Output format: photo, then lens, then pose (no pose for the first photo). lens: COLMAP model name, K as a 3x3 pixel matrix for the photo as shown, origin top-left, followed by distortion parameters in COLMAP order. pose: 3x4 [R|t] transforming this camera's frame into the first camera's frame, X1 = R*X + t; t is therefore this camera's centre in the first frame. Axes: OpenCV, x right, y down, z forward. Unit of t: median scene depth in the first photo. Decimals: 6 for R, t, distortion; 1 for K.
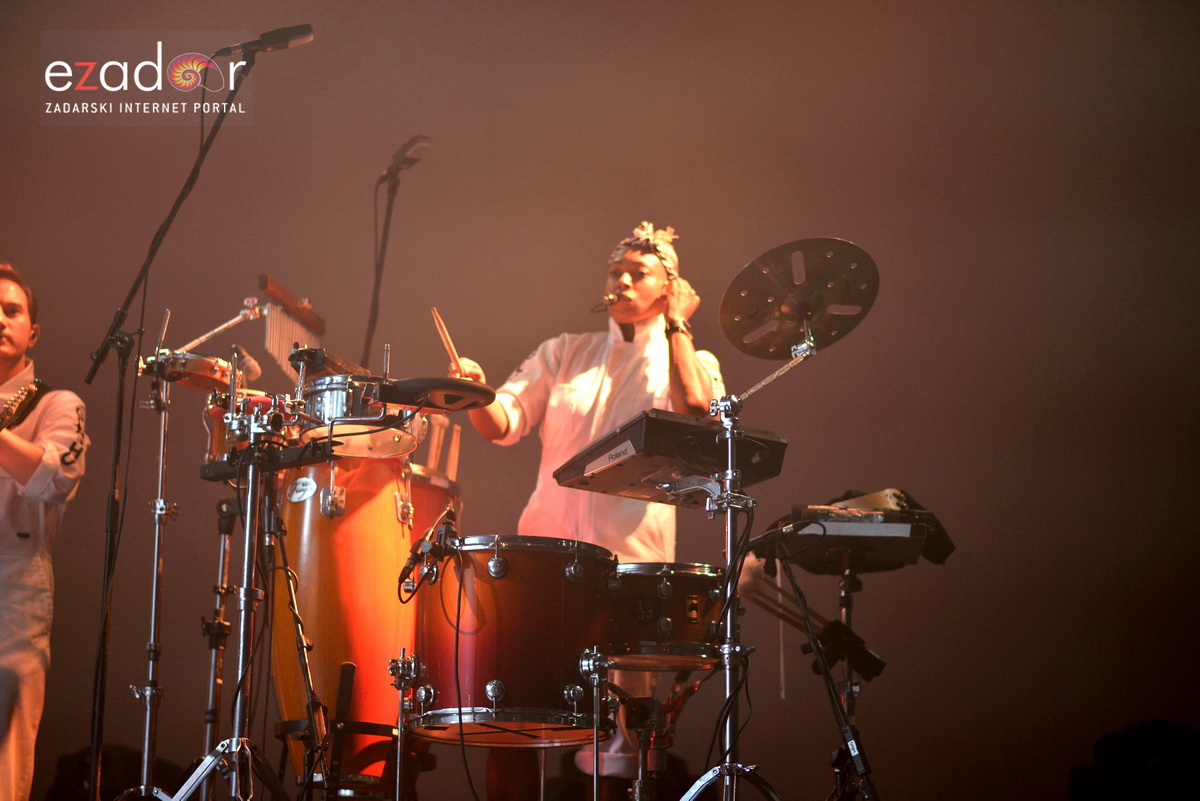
lens RADIAL K [[2974.0, 0, 600.0], [0, 2974.0, 400.5], [0, 0, 1]] dist [0.036516, -0.515513]
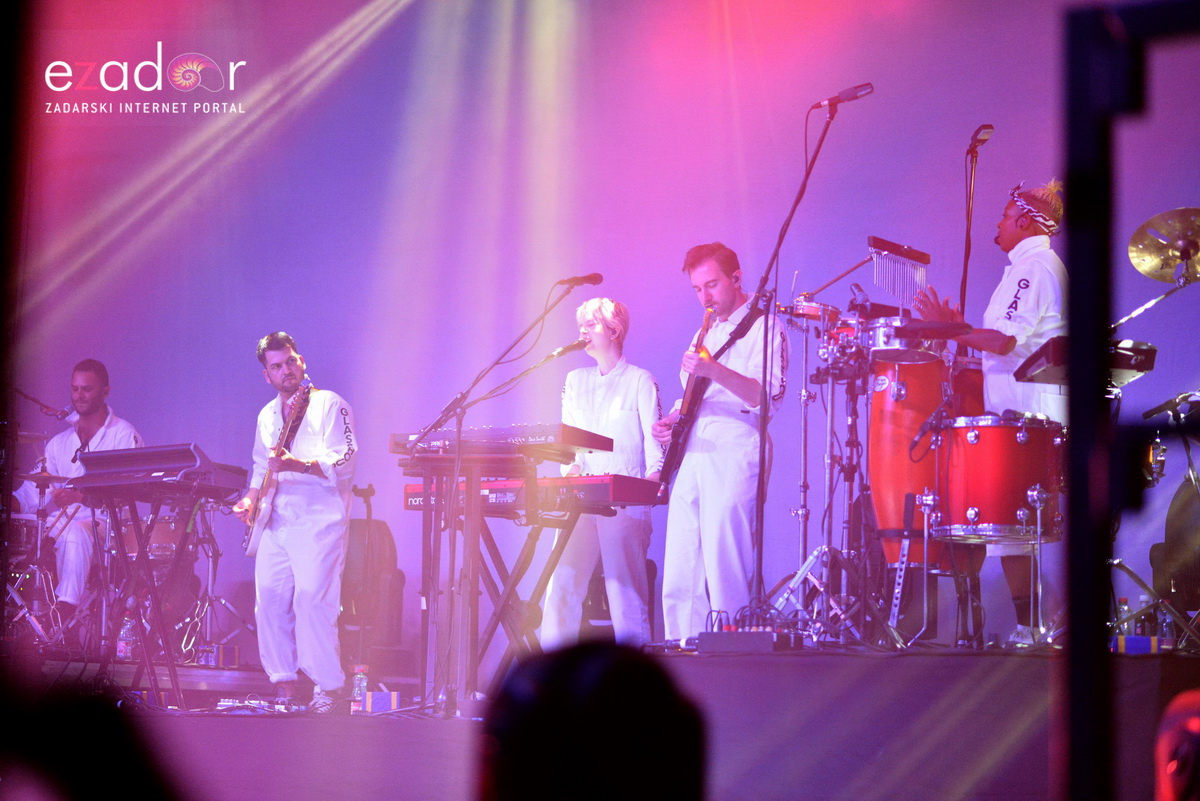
lens RADIAL K [[2974.0, 0, 600.0], [0, 2974.0, 400.5], [0, 0, 1]] dist [0.036516, -0.515513]
pose [[0.926059, -0.039951, -0.375259, 0.361480], [0.079874, 0.992602, 0.091436, -0.119748], [0.368830, -0.114648, 0.922399, -0.522455]]
